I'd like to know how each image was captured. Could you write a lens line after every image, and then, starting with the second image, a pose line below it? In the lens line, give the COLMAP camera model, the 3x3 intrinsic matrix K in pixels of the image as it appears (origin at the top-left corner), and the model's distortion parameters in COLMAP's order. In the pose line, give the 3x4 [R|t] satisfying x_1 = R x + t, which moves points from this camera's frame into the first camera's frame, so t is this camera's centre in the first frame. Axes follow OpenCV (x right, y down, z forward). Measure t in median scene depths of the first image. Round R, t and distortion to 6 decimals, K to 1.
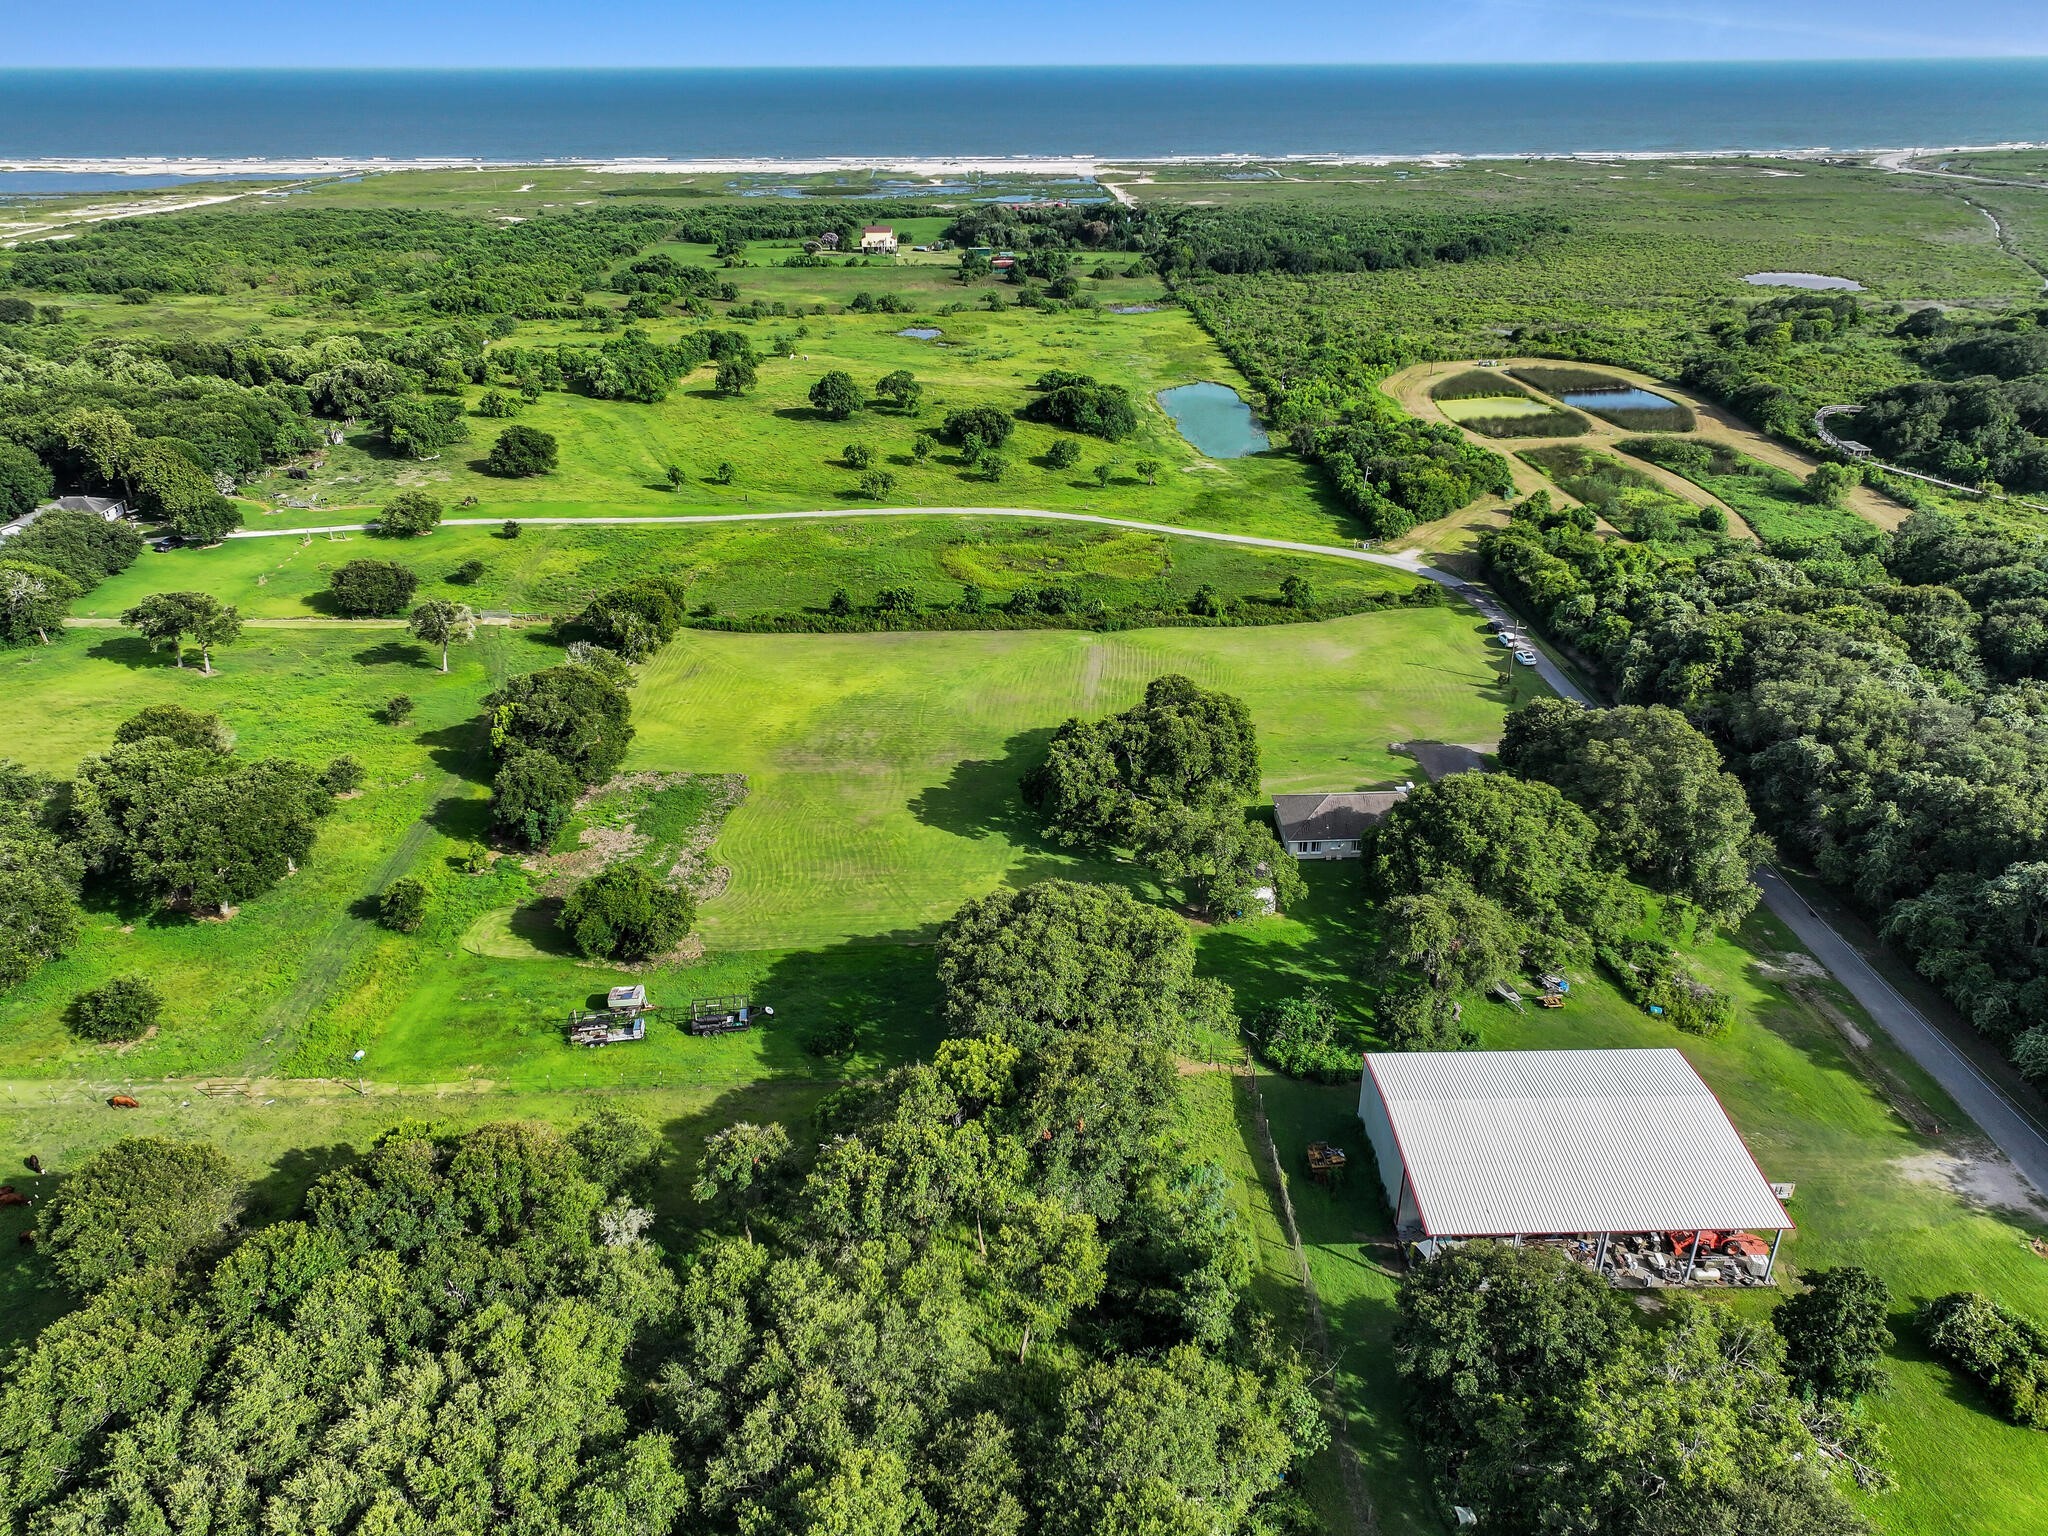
lens RADIAL K [[1443.6, 0, 1024.0], [0, 1443.6, 768.0], [0, 0, 1]] dist [0.001186, 0.010207]
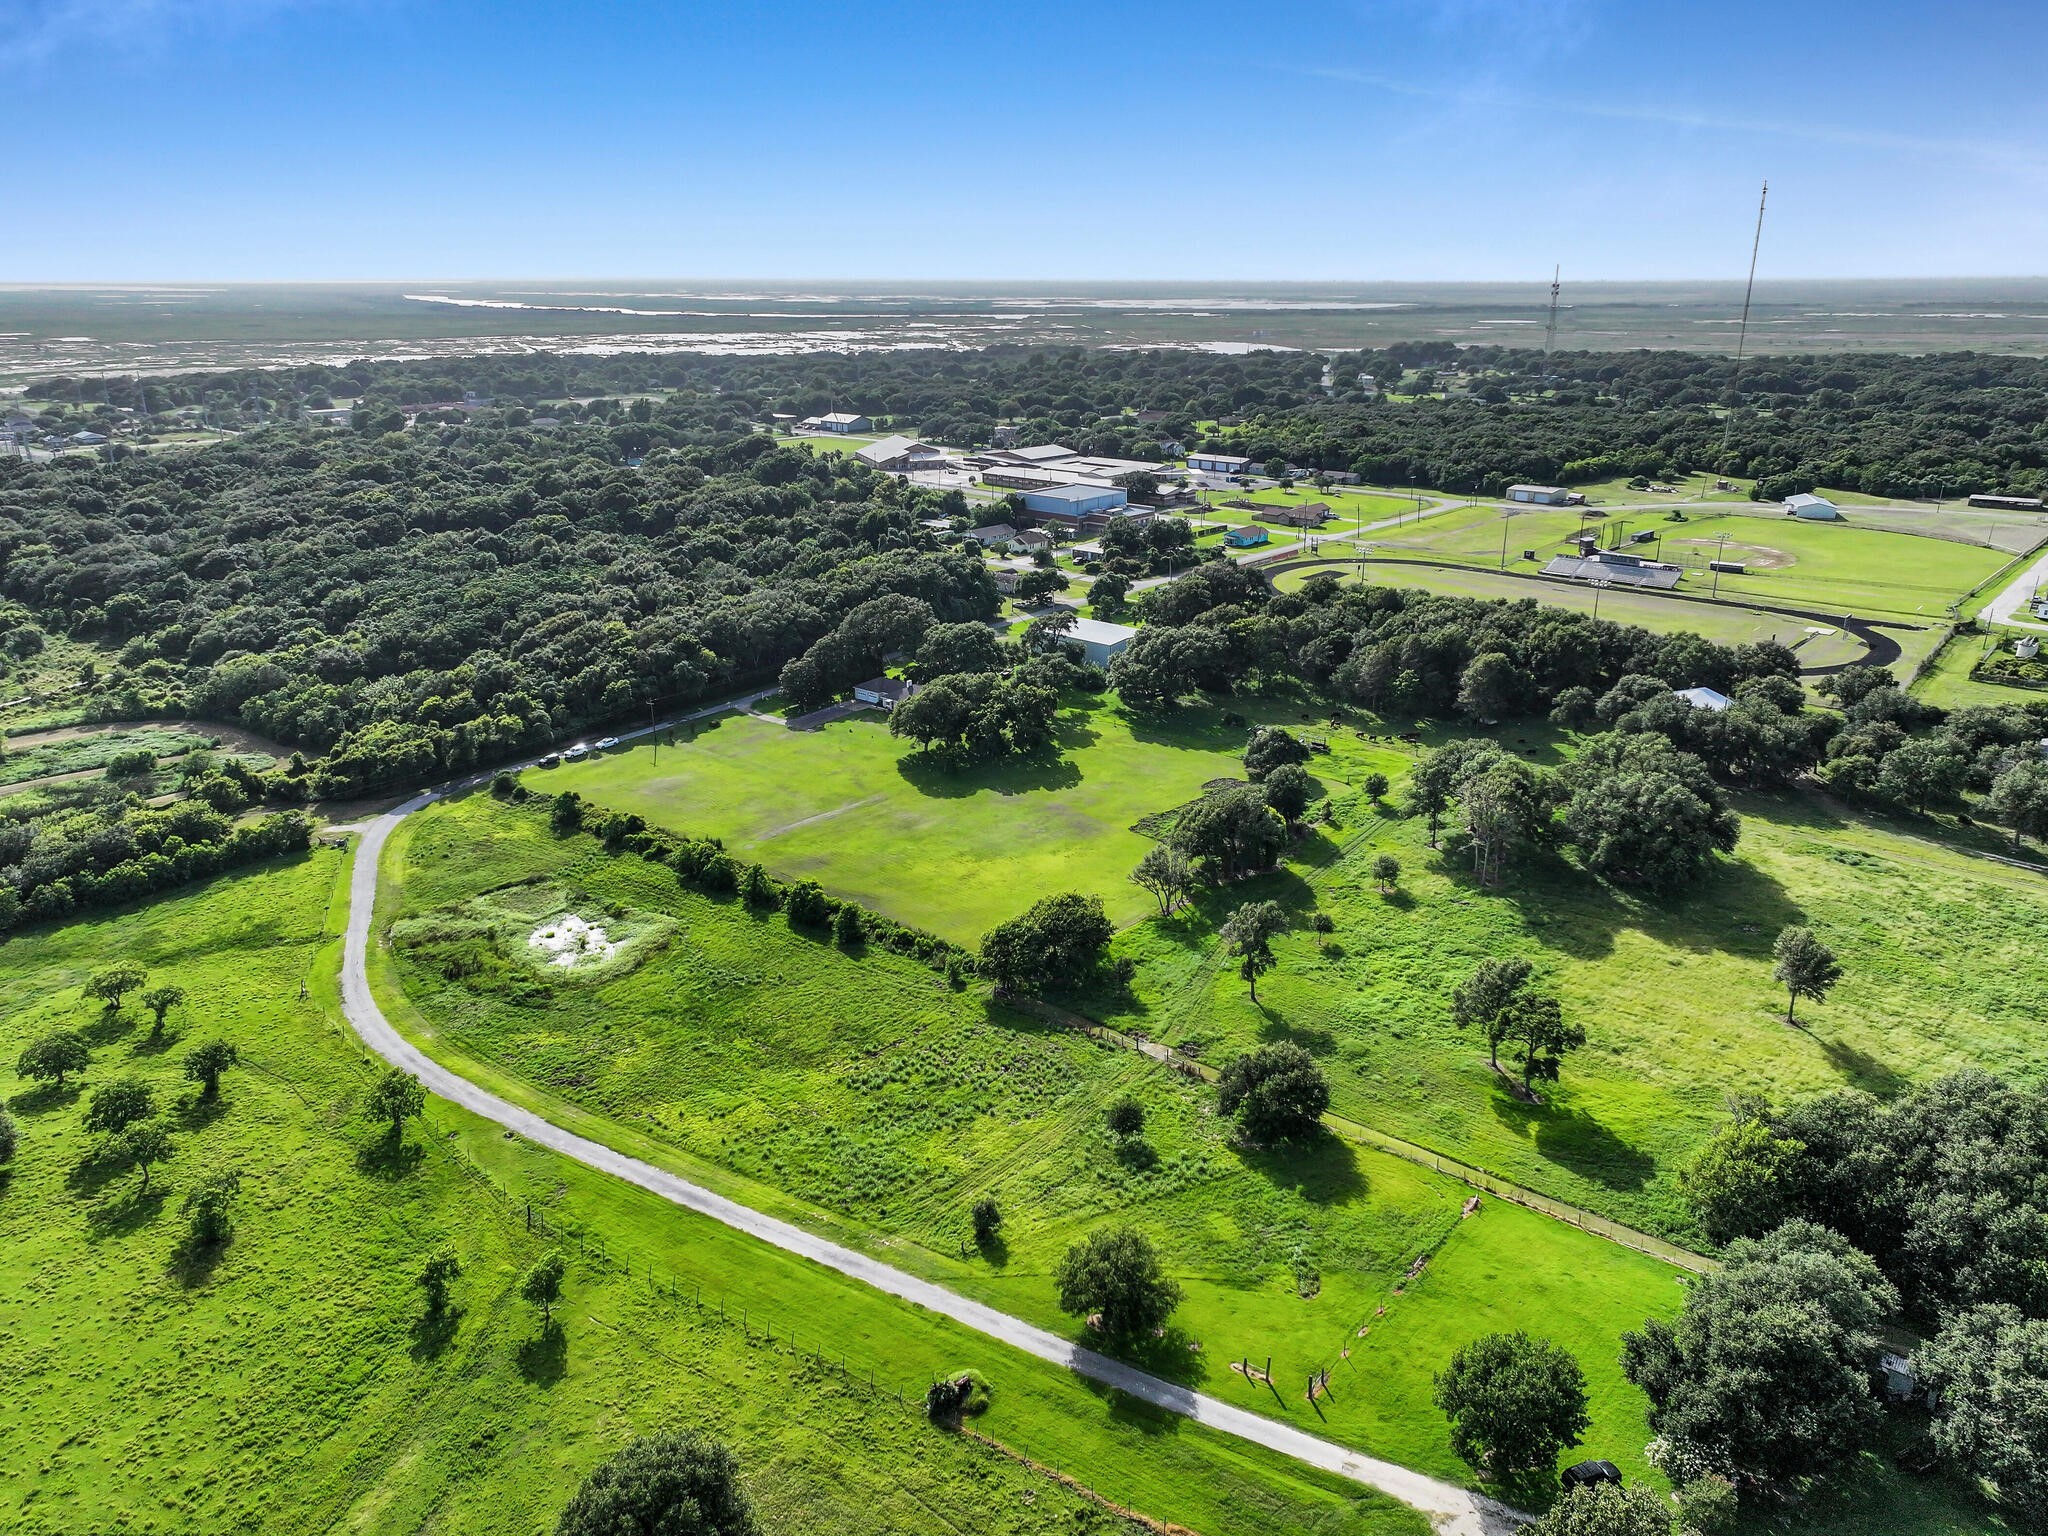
lens RADIAL K [[1443.6, 0, 1024.0], [0, 1443.6, 768.0], [0, 0, 1]] dist [0.001186, 0.010207]
pose [[-0.736083, -0.215323, 0.641730, -0.713064], [0.302805, 0.743156, 0.596681, -0.643718], [-0.605385, 0.633526, -0.481824, 1.206108]]
